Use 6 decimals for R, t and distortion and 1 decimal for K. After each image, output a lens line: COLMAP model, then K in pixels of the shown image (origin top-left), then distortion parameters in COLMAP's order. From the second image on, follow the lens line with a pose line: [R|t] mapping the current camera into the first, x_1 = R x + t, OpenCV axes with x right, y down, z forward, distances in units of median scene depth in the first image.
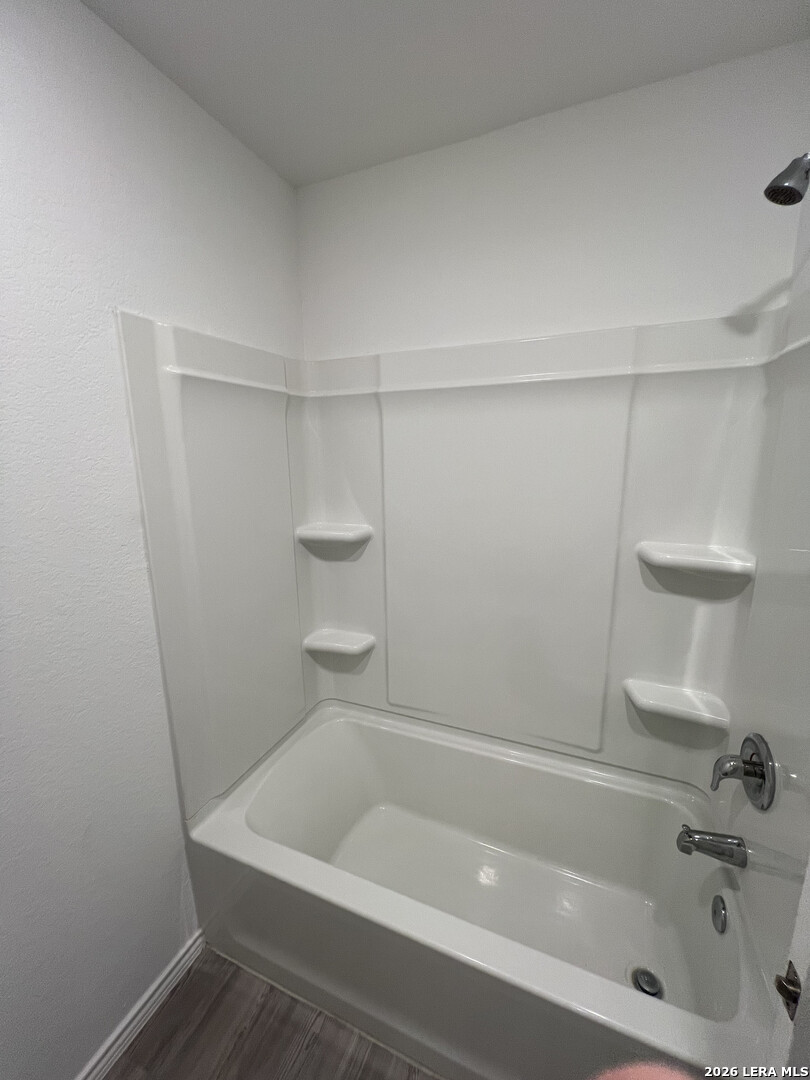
lens RADIAL K [[432.2, 0, 404.8], [0, 432.2, 536.8], [0, 0, 1]] dist [0.000739, -0.000372]
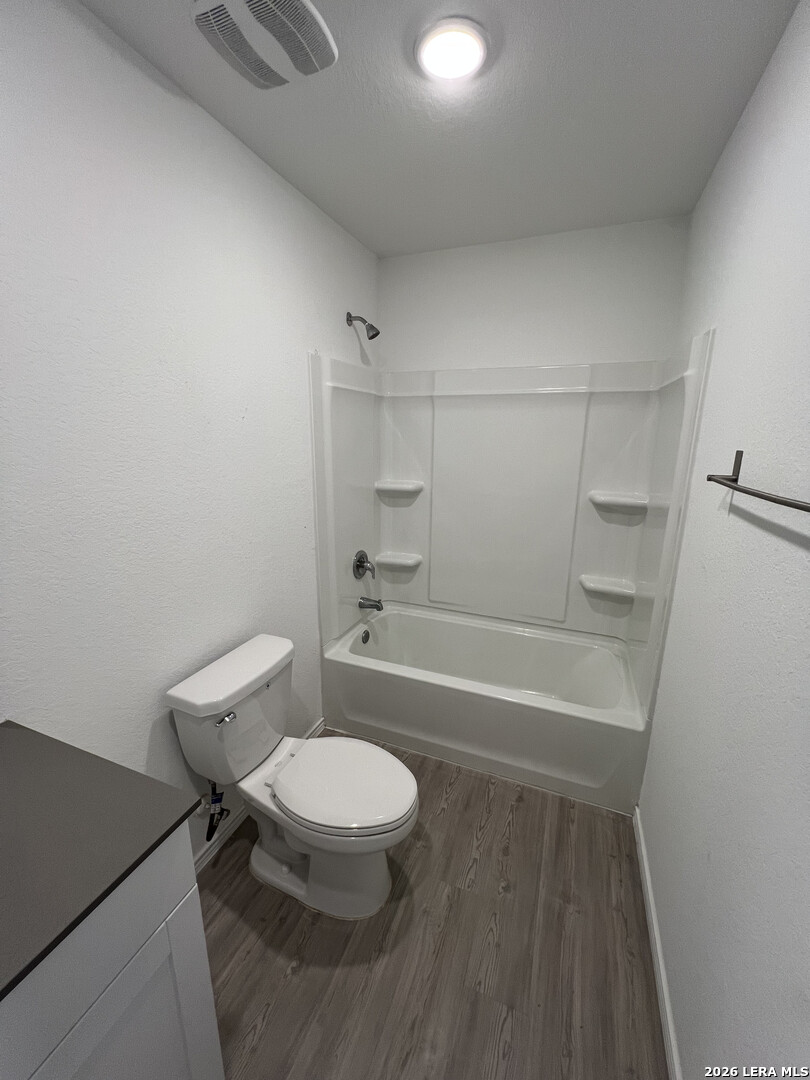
lens RADIAL K [[430.8, 0, 405.2], [0, 430.8, 540.3], [0, 0, 1]] dist [-0.000962, 0.000510]
pose [[0.999672, 0.020104, 0.015887, -0.176063], [-0.020845, 0.998631, 0.047977, 0.119144], [-0.014901, -0.048292, 0.998722, -0.585892]]
